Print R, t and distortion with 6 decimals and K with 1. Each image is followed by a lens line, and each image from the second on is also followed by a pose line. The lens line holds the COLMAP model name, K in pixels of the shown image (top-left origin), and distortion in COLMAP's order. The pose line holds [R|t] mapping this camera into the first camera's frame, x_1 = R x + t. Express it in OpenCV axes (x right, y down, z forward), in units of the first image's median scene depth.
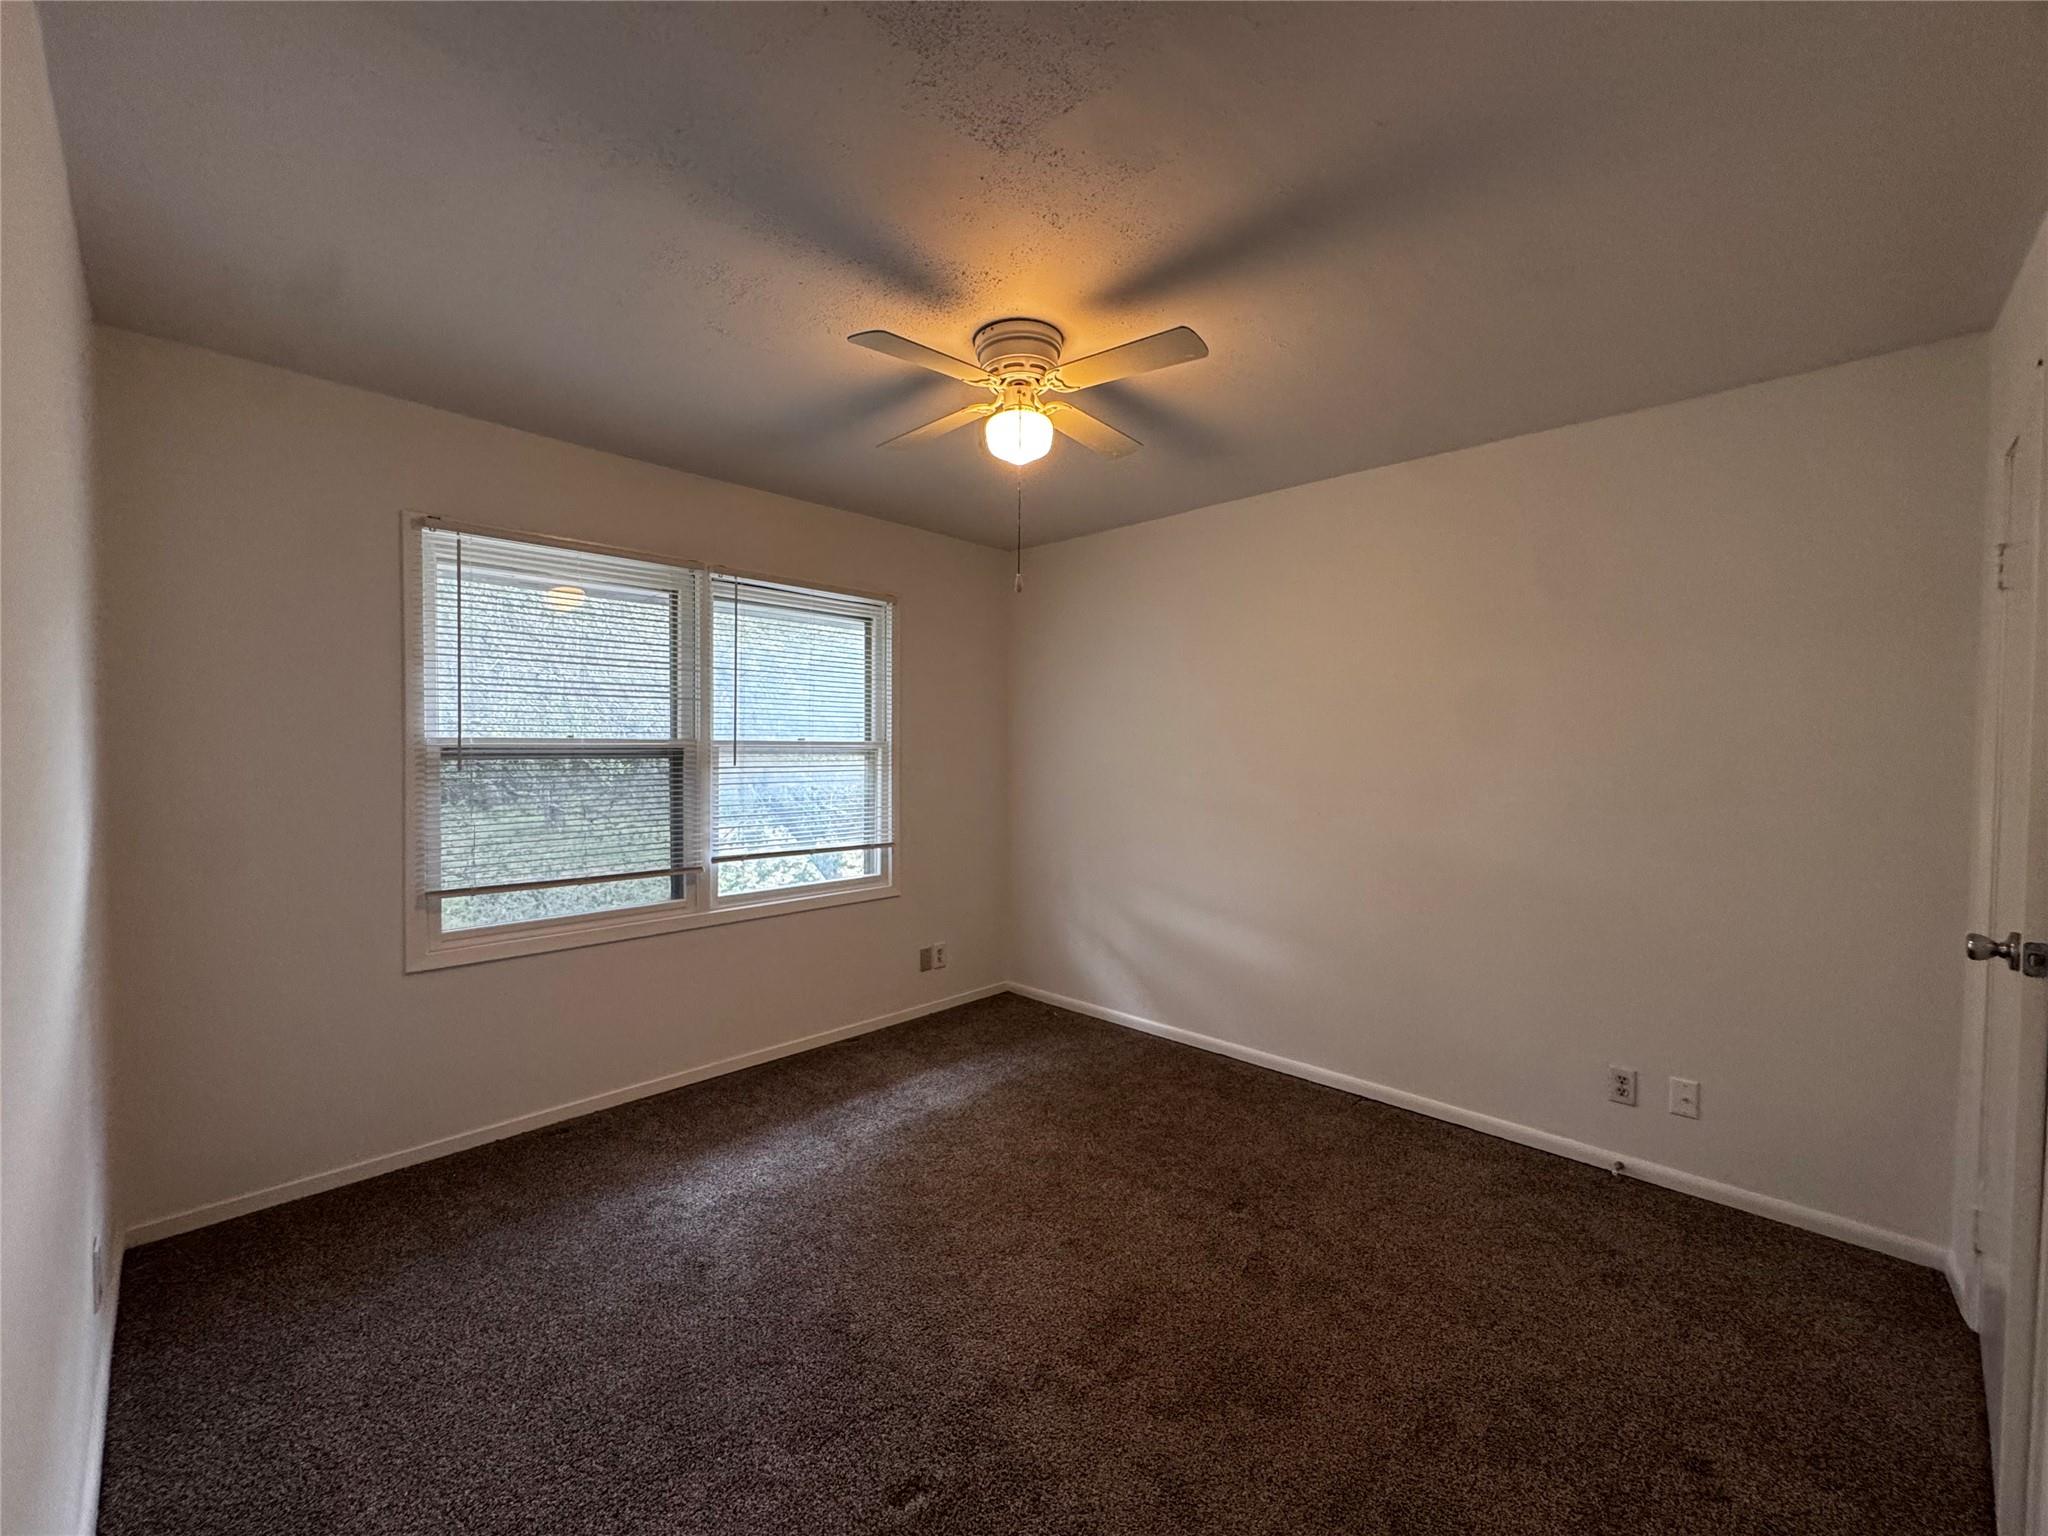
lens RADIAL K [[819.1, 0, 1019.8], [0, 819.1, 771.2], [0, 0, 1]] dist [-0.002174, 0.000434]
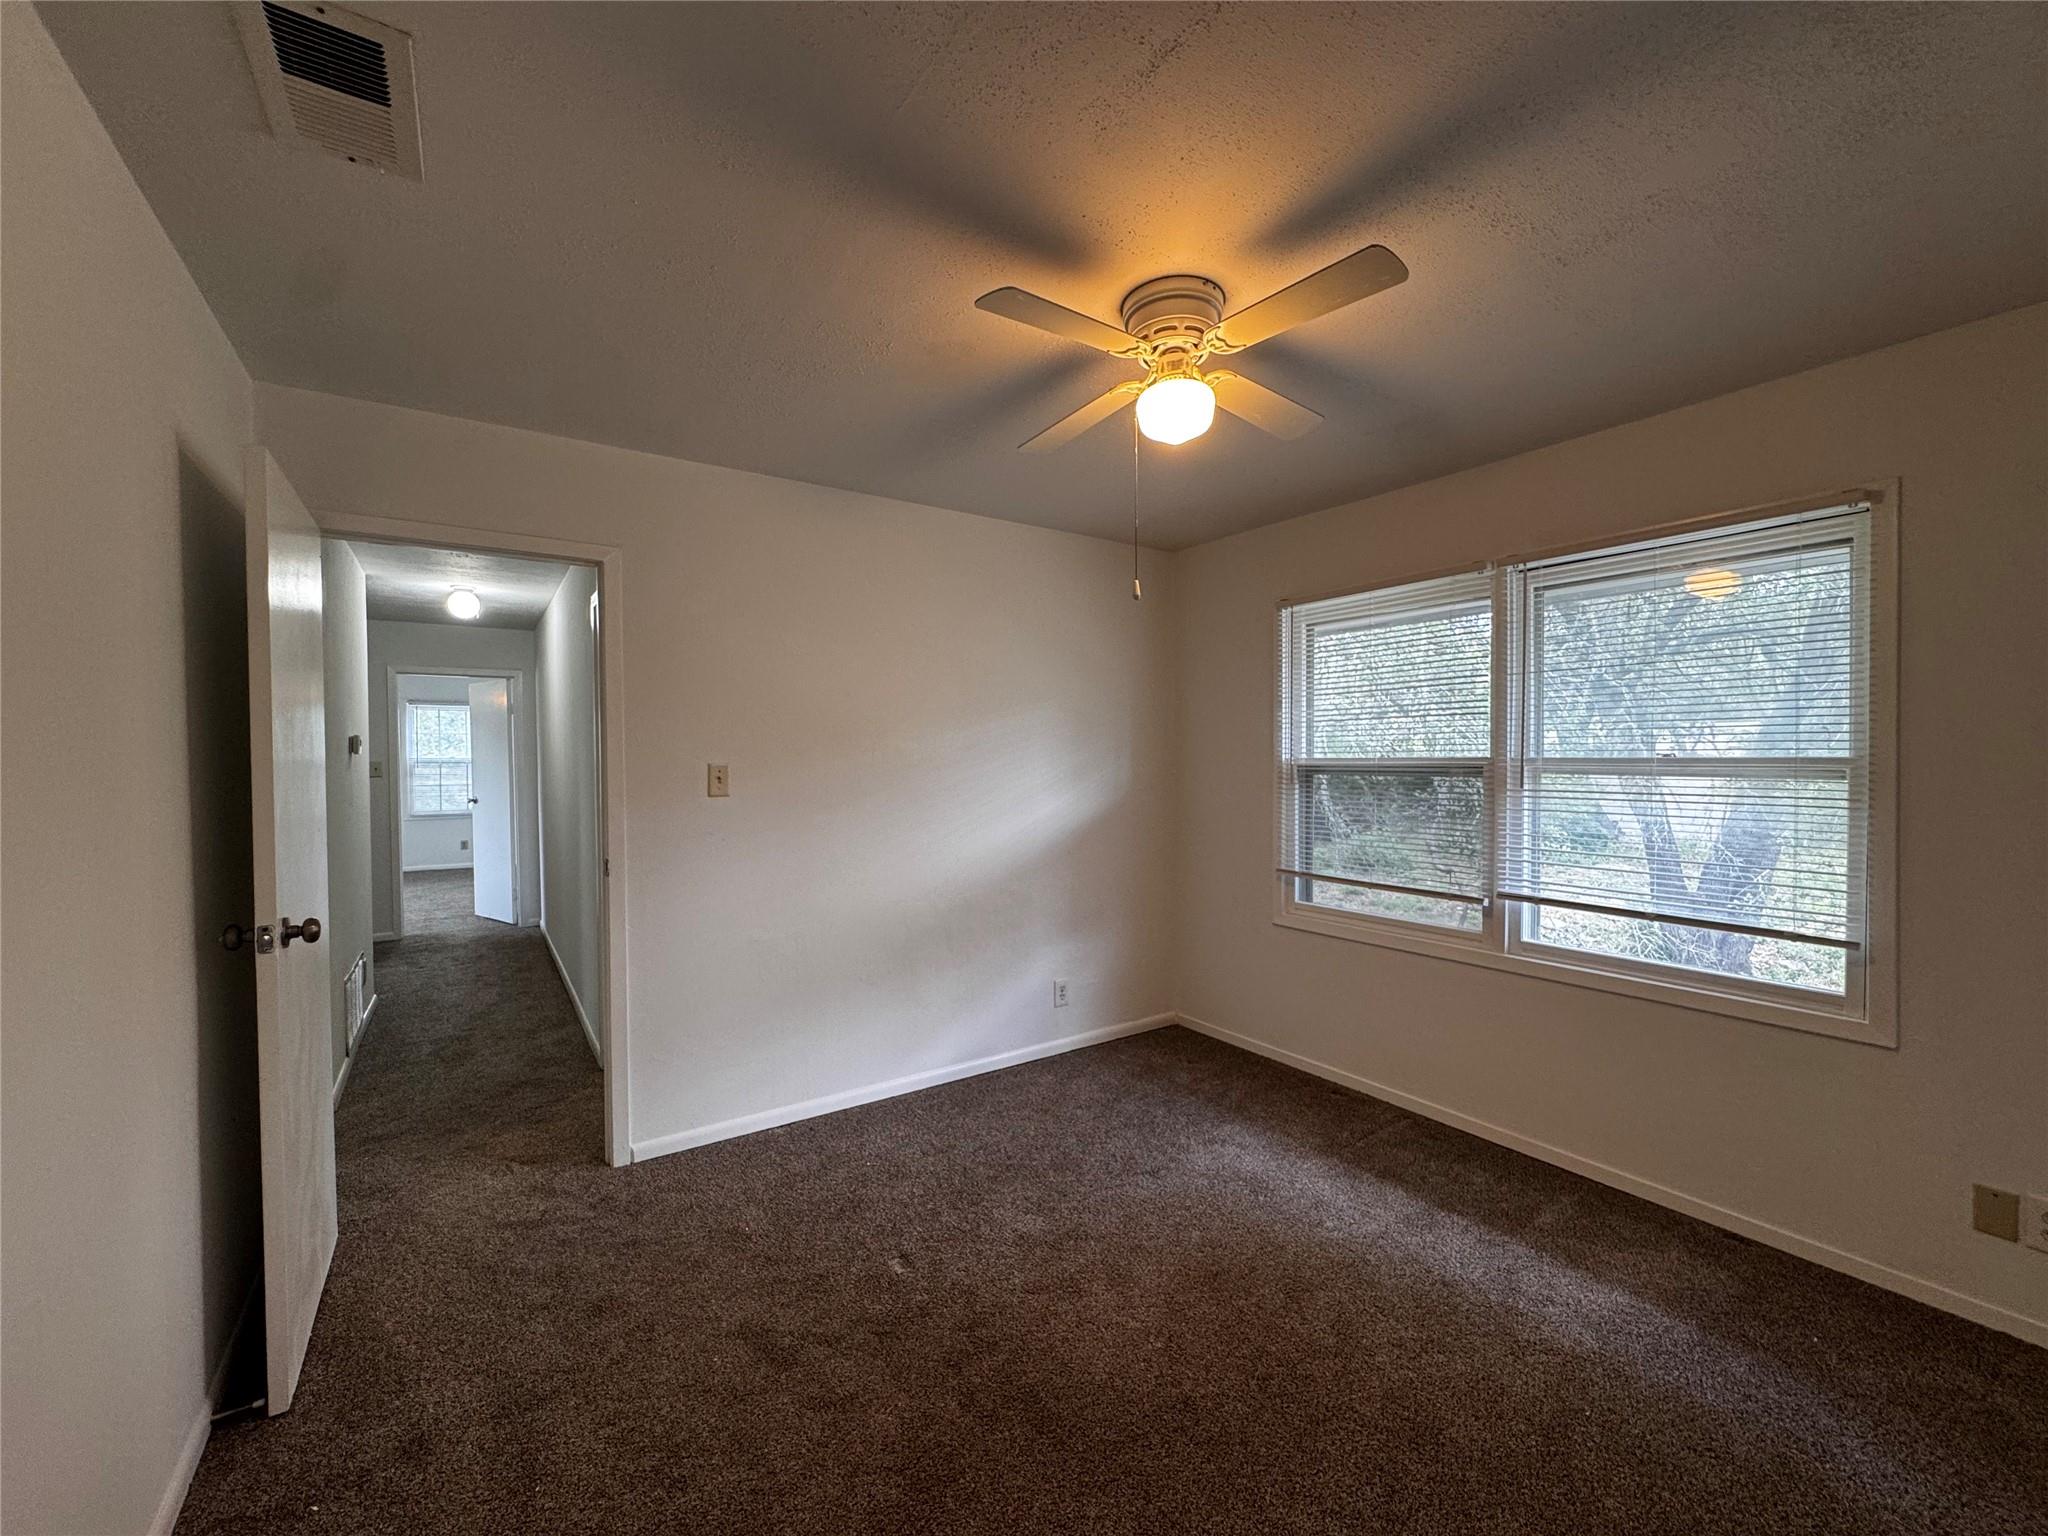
lens RADIAL K [[819.1, 0, 1019.8], [0, 819.1, 771.2], [0, 0, 1]] dist [-0.002174, 0.000434]
pose [[-0.193635, 0.002965, -0.981069, 0.625085], [-0.040048, 0.999138, 0.010924, -0.012505], [0.980256, 0.041405, -0.193349, 0.707249]]
